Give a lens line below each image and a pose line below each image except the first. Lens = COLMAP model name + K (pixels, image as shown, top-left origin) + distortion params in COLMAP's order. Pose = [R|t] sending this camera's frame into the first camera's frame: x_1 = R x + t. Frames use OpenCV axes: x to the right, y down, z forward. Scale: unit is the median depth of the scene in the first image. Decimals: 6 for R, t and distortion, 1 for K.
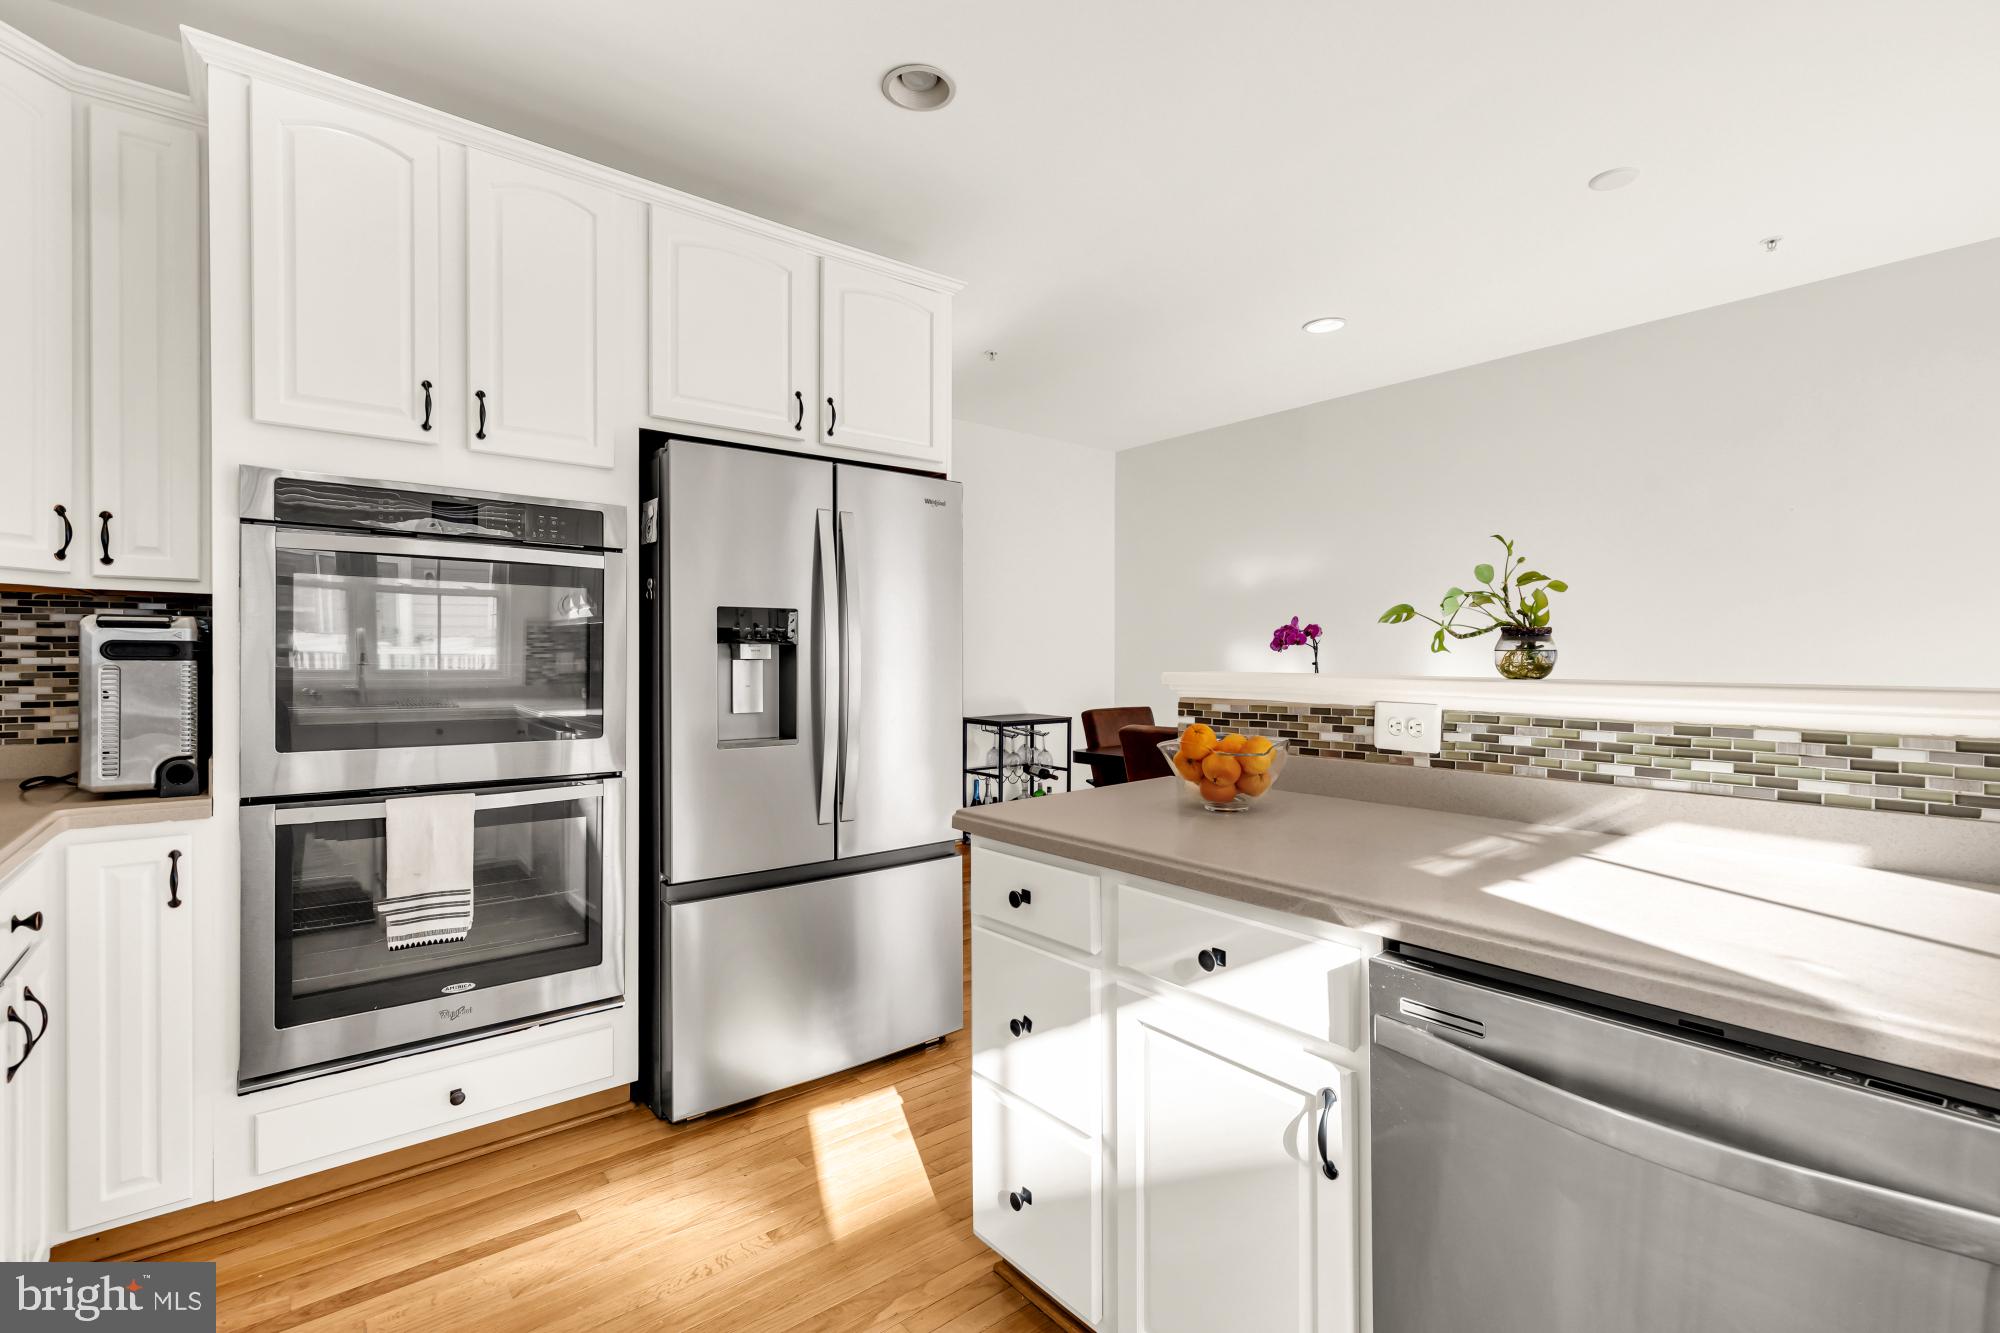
lens RADIAL K [[909.1, 0, 1024.5], [0, 909.1, 662.2], [0, 0, 1]] dist [-0.001218, -0.000737]
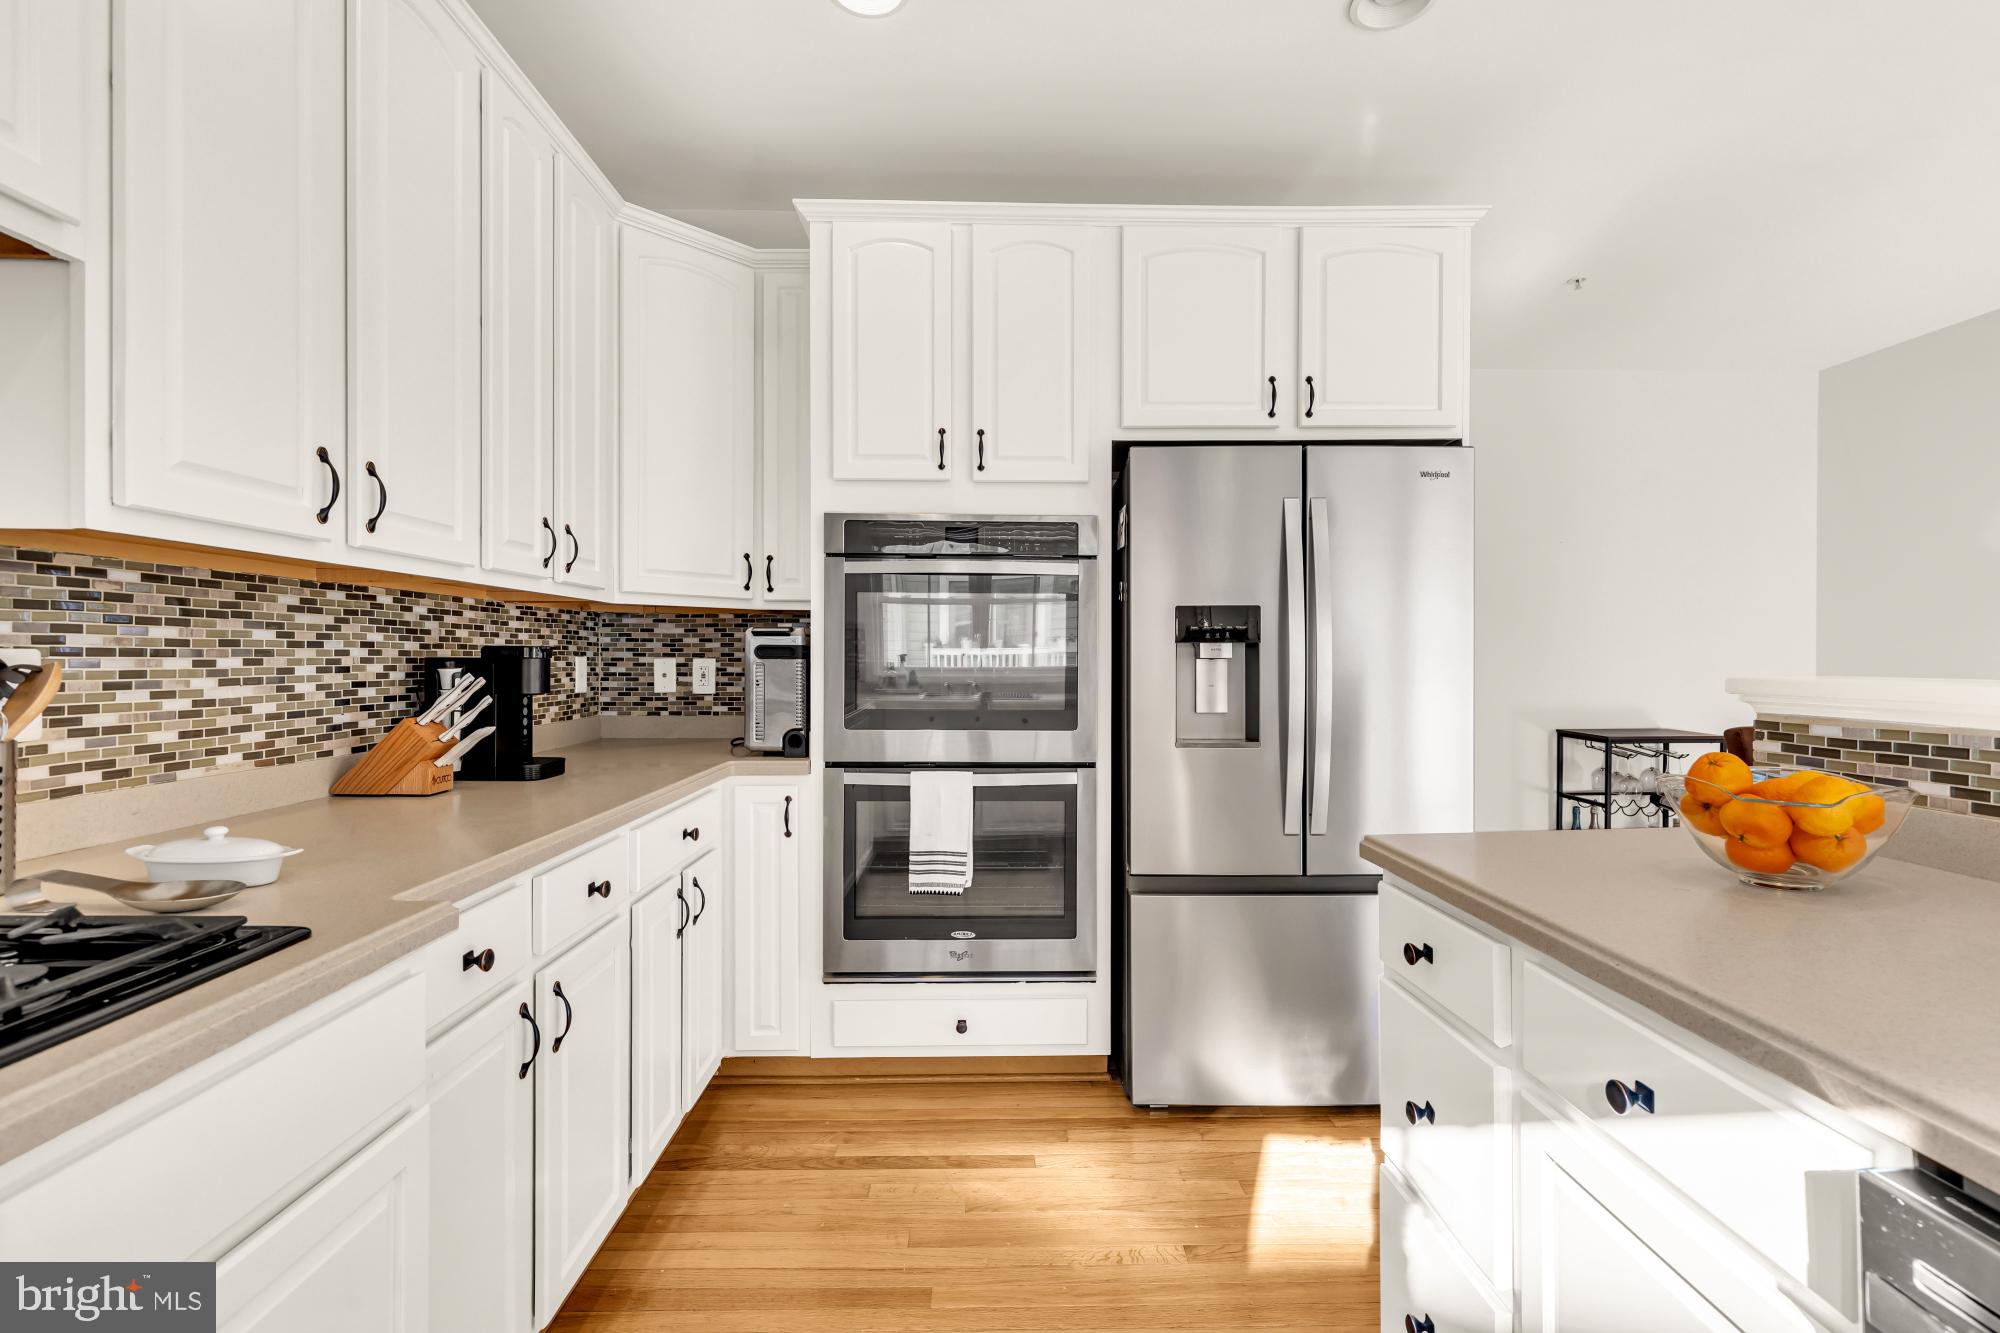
lens RADIAL K [[911.5, 0, 1007.9], [0, 911.5, 660.5], [0, 0, 1]] dist [0.000903, -0.000574]
pose [[0.777734, 0.001053, -0.628592, 0.172230], [-0.002360, 0.999996, -0.001244, 0.001027], [0.628589, 0.002451, 0.777734, 0.109546]]
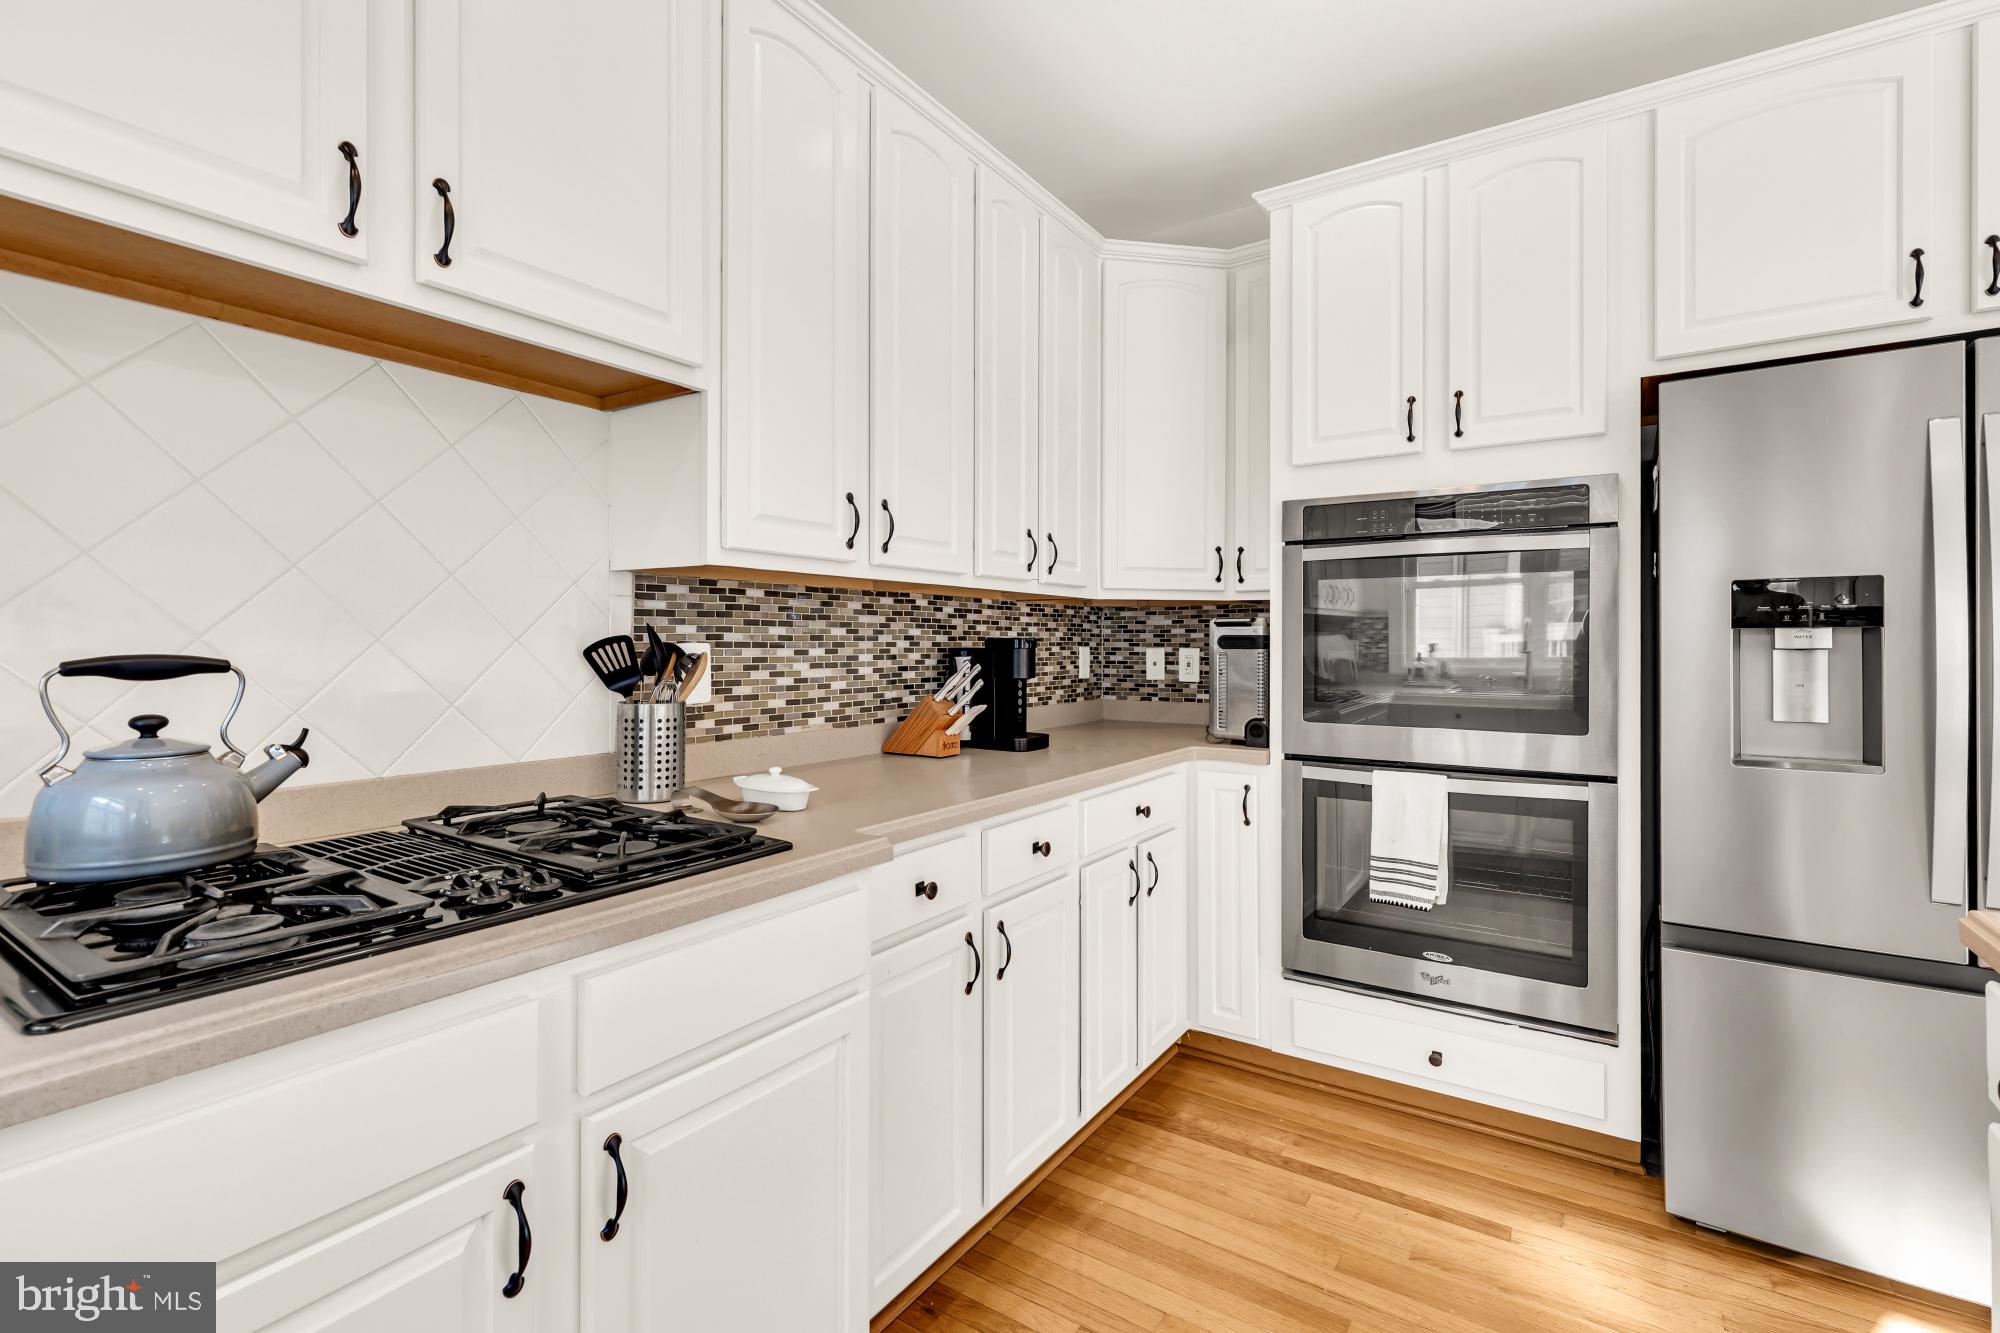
lens RADIAL K [[910.4, 0, 994.5], [0, 910.4, 644.1], [0, 0, 1]] dist [-0.000619, -0.001475]
pose [[0.269248, -0.003650, -0.963064, 0.268205], [-0.003488, 0.999983, -0.004765, -0.001417], [0.963065, 0.004642, 0.269231, 0.211653]]
